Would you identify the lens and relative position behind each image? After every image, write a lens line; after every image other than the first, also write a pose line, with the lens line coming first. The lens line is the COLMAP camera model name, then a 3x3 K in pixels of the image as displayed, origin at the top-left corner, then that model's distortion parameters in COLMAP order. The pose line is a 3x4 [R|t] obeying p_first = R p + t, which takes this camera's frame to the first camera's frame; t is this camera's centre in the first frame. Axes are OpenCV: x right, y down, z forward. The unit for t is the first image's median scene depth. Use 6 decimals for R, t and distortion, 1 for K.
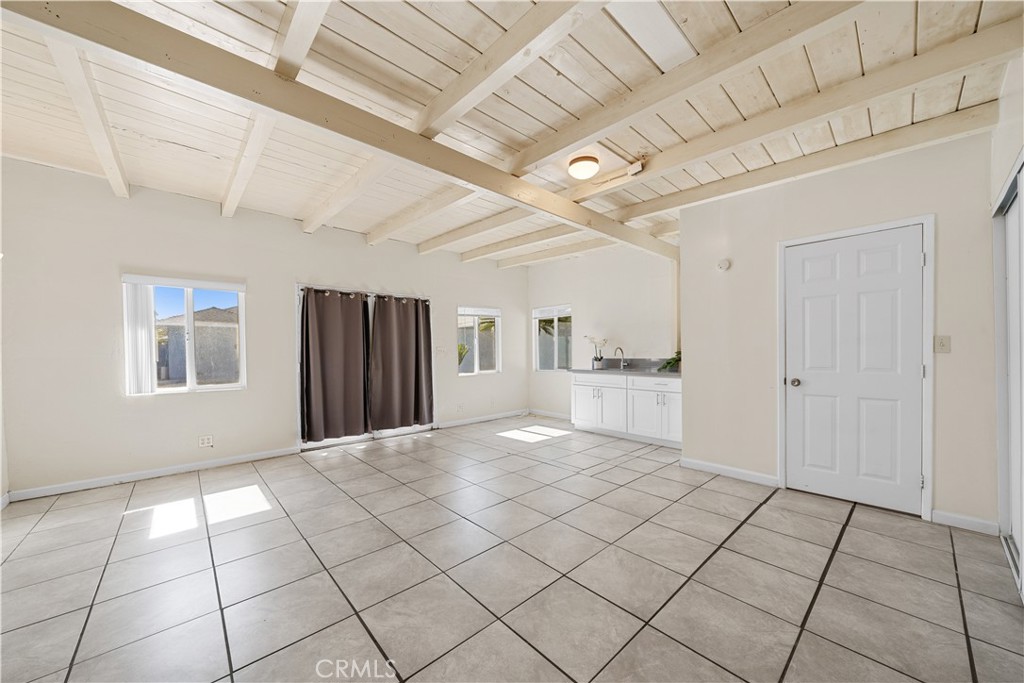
lens RADIAL K [[360.3, 0, 506.0], [0, 360.3, 355.1], [0, 0, 1]] dist [-0.002422, -0.000187]
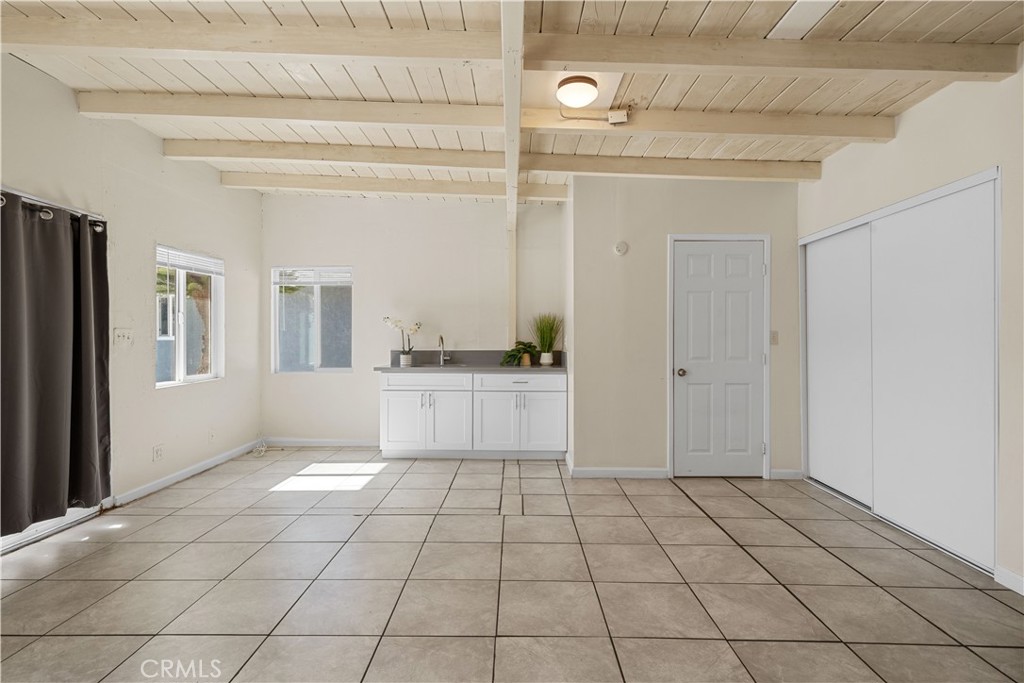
lens RADIAL K [[492.8, 0, 507.2], [0, 492.8, 338.0], [0, 0, 1]] dist [0.005147, -0.000758]
pose [[0.686702, 0.012647, 0.726829, -0.363229], [-0.001231, 0.999867, -0.016236, -0.000079], [-0.726938, 0.010254, 0.686627, 0.247294]]
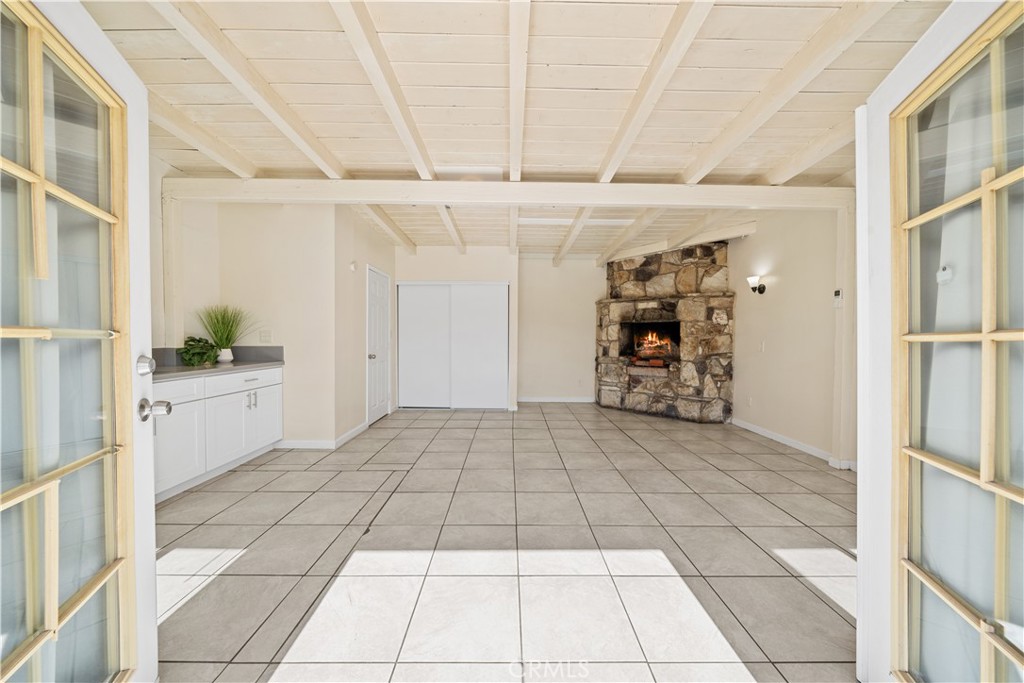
lens RADIAL K [[352.5, 0, 503.0], [0, 352.5, 341.1], [0, 0, 1]] dist [-0.003122, 0.000246]
pose [[-0.729088, -0.002645, 0.684415, -0.428426], [0.010554, 0.999830, 0.015106, -0.006710], [-0.684339, 0.018237, -0.728936, 1.097130]]
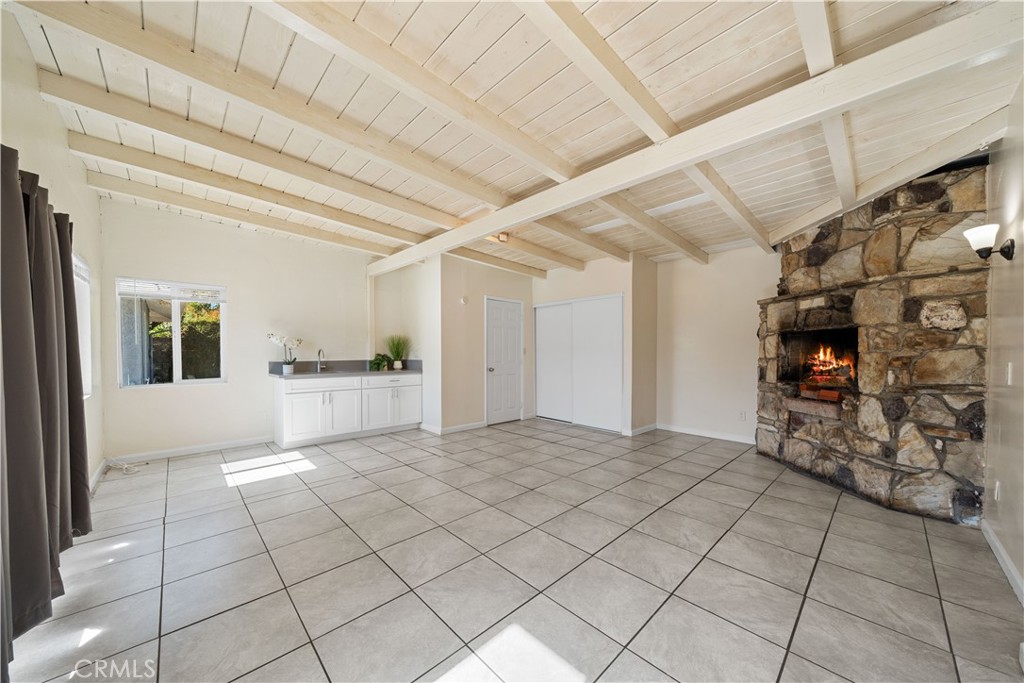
lens RADIAL K [[352.5, 0, 506.1], [0, 352.5, 355.7], [0, 0, 1]] dist [-0.003122, 0.000246]
pose [[-0.006490, 0.000275, 0.999979, -0.701948], [0.009678, 0.999953, -0.000212, 0.000663], [-0.999932, 0.009677, -0.006492, 0.590177]]
